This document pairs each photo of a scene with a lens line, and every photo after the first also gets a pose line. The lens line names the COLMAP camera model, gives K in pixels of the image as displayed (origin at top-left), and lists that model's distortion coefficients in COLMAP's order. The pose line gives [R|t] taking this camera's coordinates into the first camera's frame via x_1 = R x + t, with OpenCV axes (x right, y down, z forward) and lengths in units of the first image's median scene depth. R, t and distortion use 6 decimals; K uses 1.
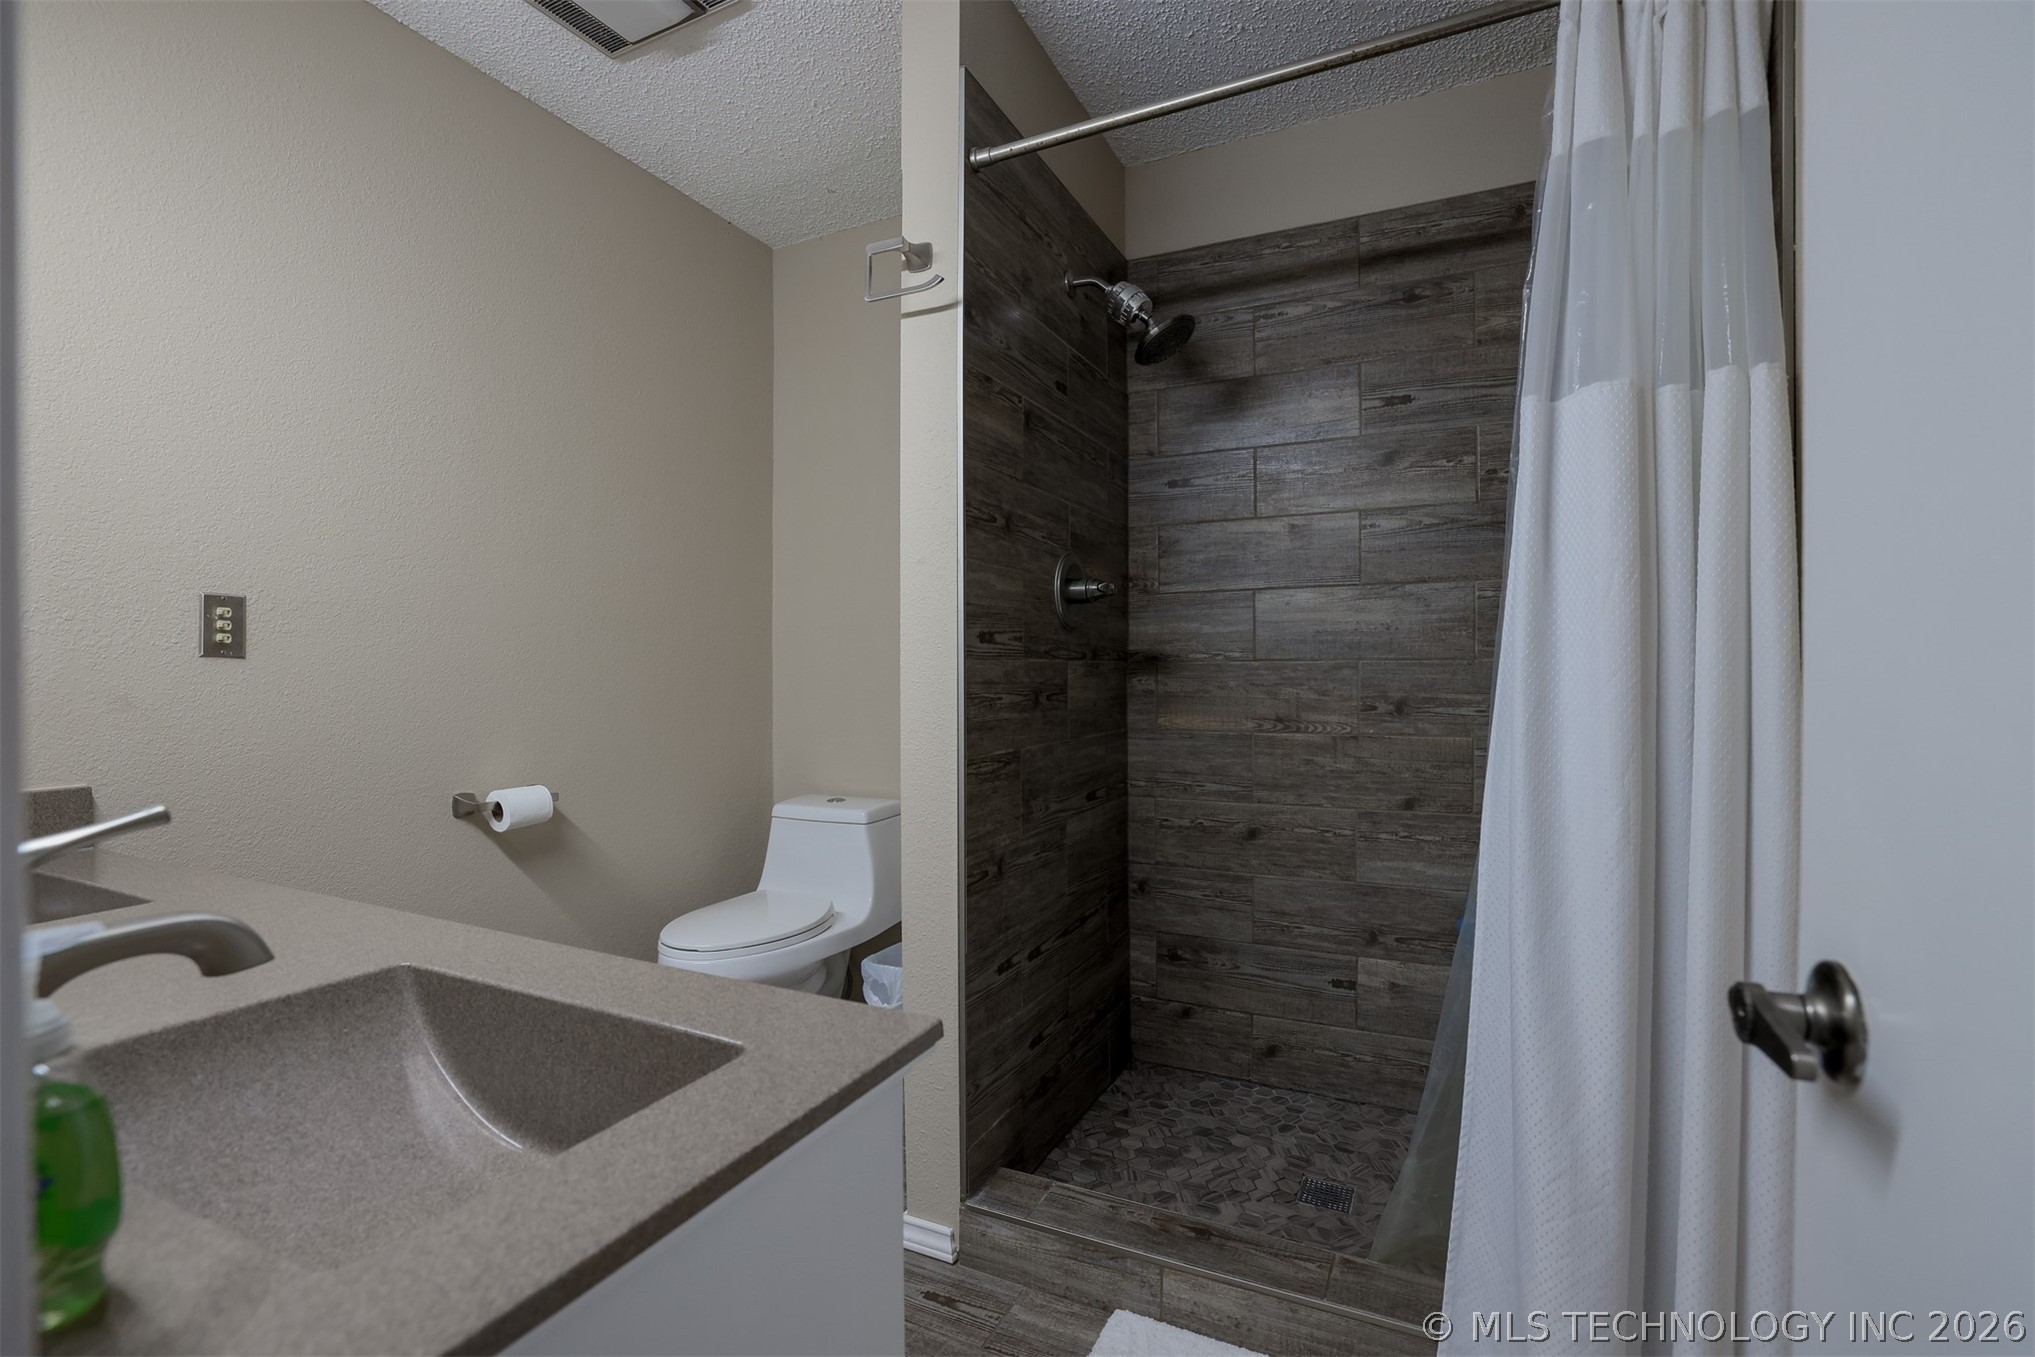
lens RADIAL K [[924.9, 0, 1006.2], [0, 924.9, 675.9], [0, 0, 1]] dist [-0.052167, 0.020174]
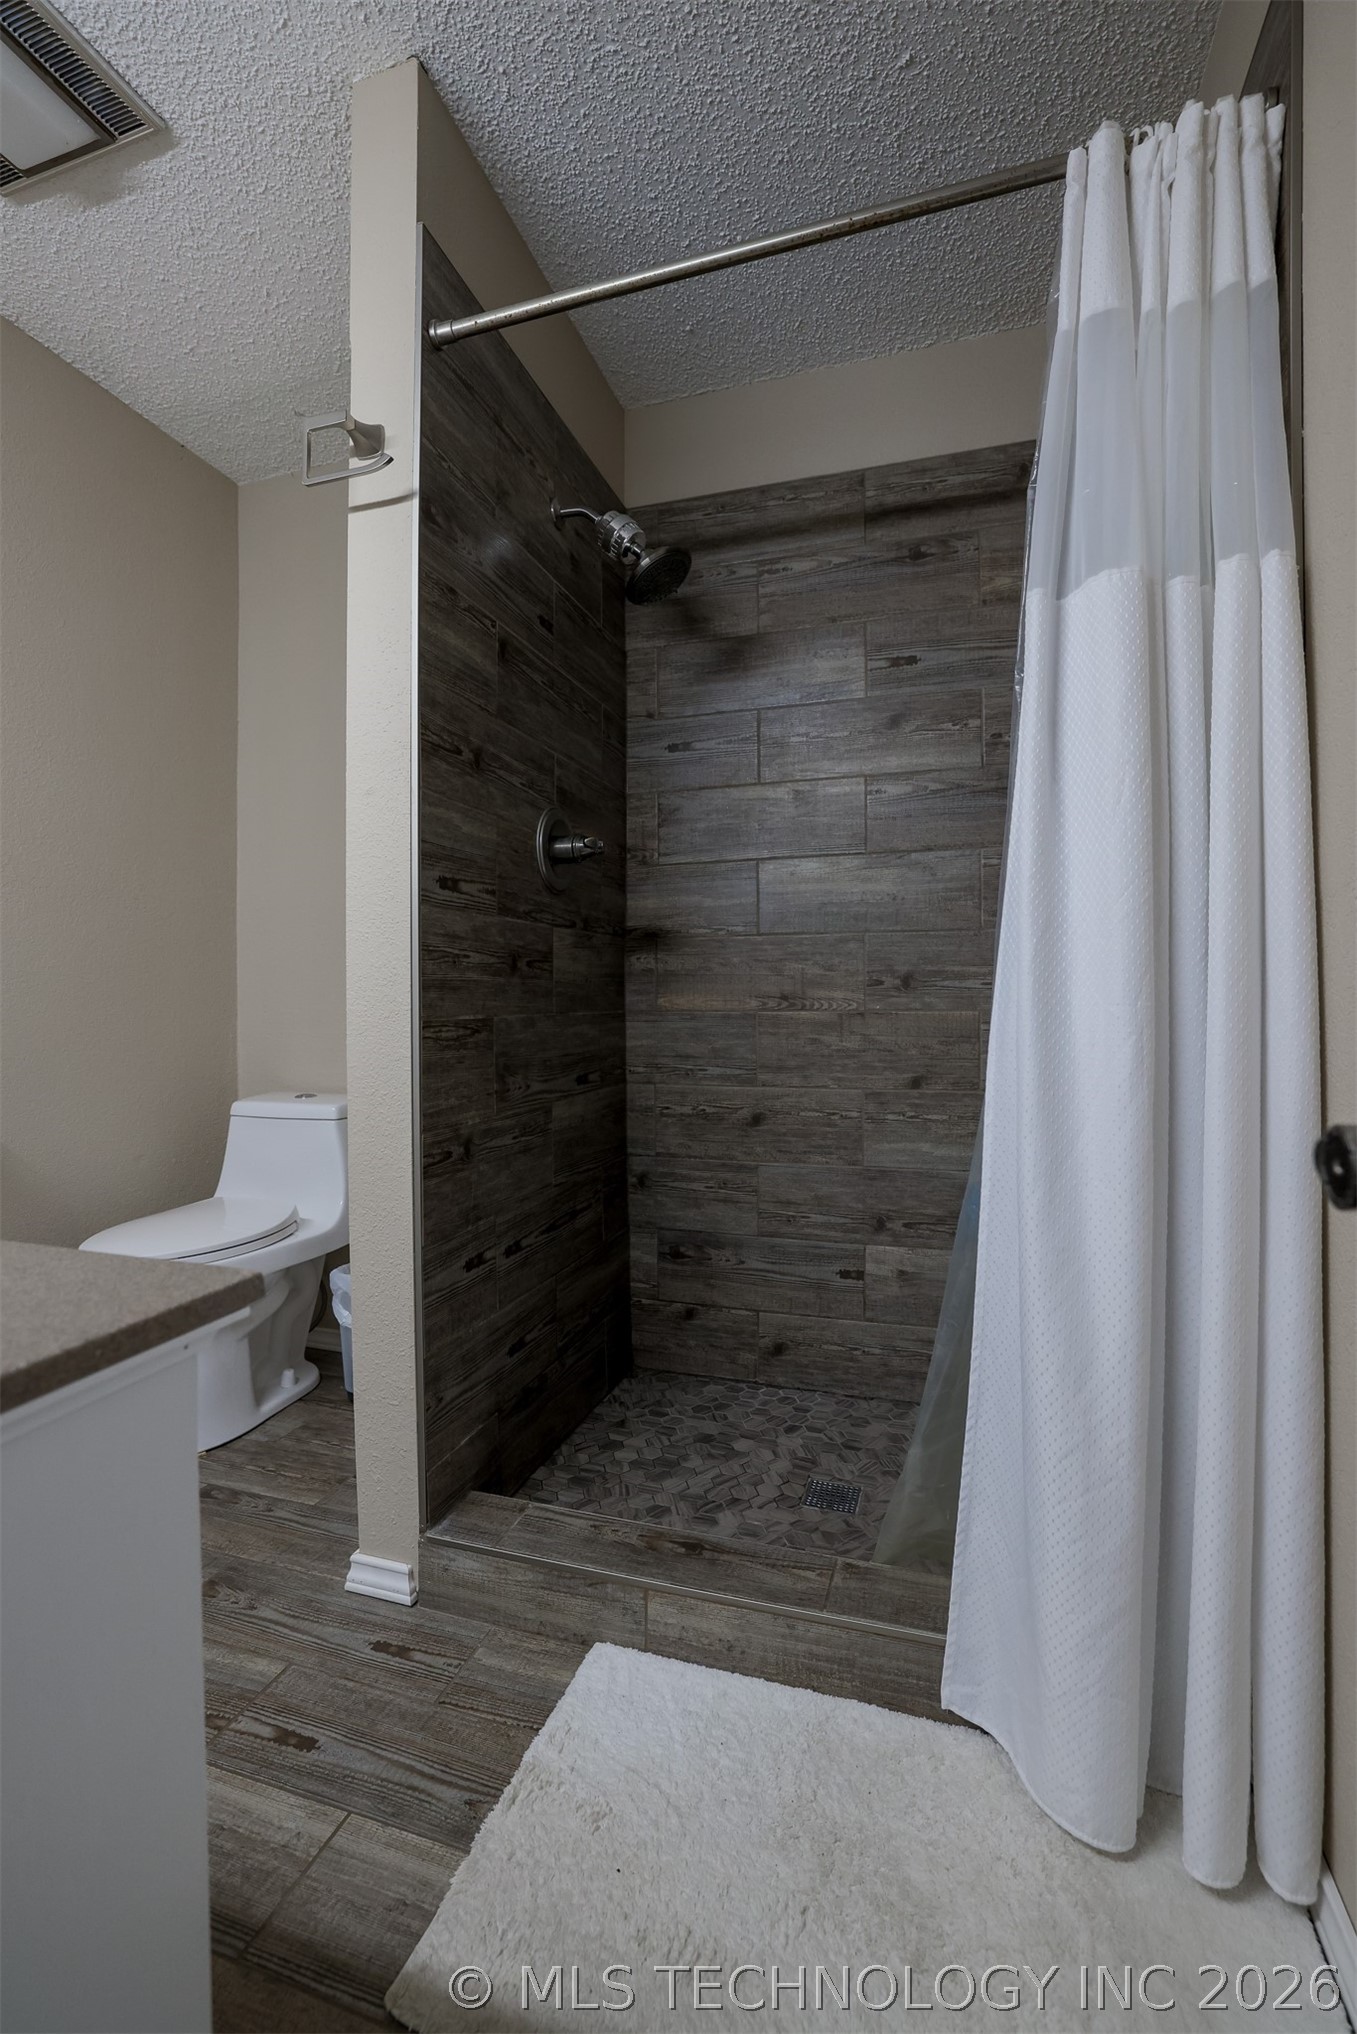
lens RADIAL K [[924.5, 0, 669.2], [0, 924.5, 1003.2], [0, 0, 1]] dist [-0.052167, 0.020174]
pose [[0.989426, -0.002759, 0.145015, 0.048886], [0.002515, 0.999995, 0.001868, 0.058676], [-0.145020, -0.001484, 0.989428, 0.091654]]
